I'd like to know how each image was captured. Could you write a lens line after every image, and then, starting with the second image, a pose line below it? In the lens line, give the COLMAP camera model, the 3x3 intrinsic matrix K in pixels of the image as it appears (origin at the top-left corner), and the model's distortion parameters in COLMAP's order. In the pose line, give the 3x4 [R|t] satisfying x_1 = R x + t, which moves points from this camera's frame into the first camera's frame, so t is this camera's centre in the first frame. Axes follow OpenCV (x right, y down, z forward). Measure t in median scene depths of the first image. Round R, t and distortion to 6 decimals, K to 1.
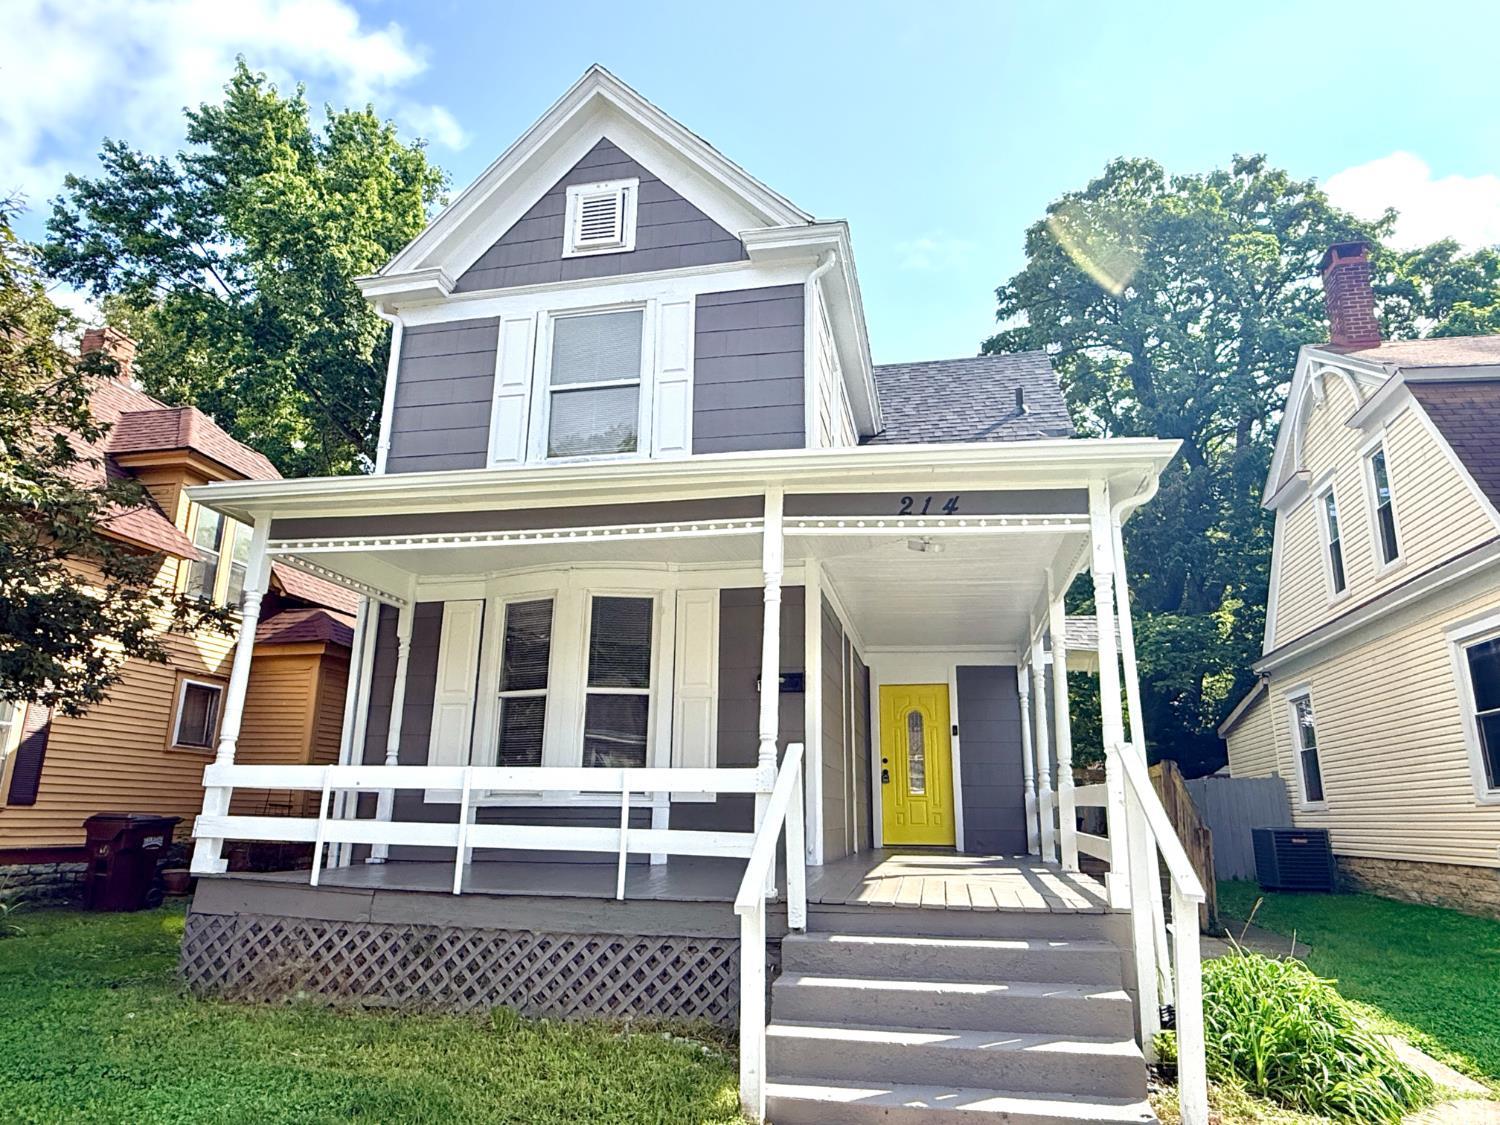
lens RADIAL K [[953.9, 0, 750.4], [0, 953.9, 569.0], [0, 0, 1]] dist [-0.013724, 0.034281]
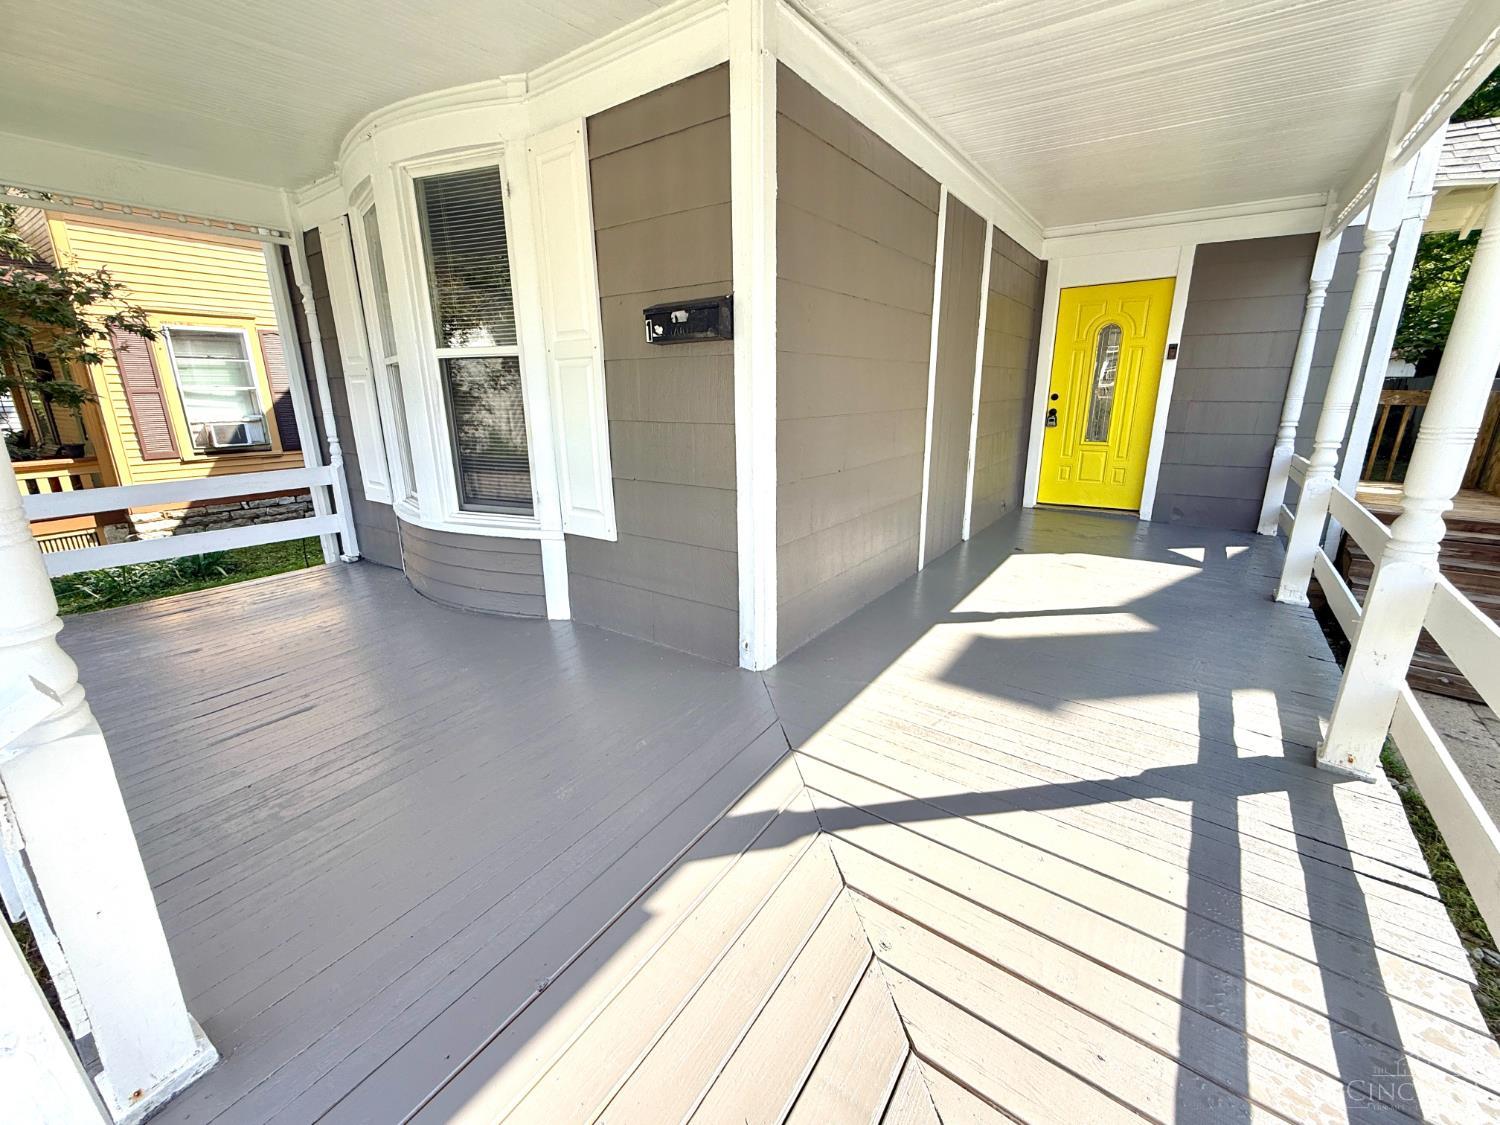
lens RADIAL K [[612.1, 0, 750.0], [0, 612.1, 562.5], [0, 0, 1]] dist [-0.000246, 0.000004]
pose [[0.913438, 0.087621, -0.397435, 0.165437], [0.125717, 0.868041, 0.480313, 0.069635], [0.387075, -0.488700, 0.781886, 0.614441]]
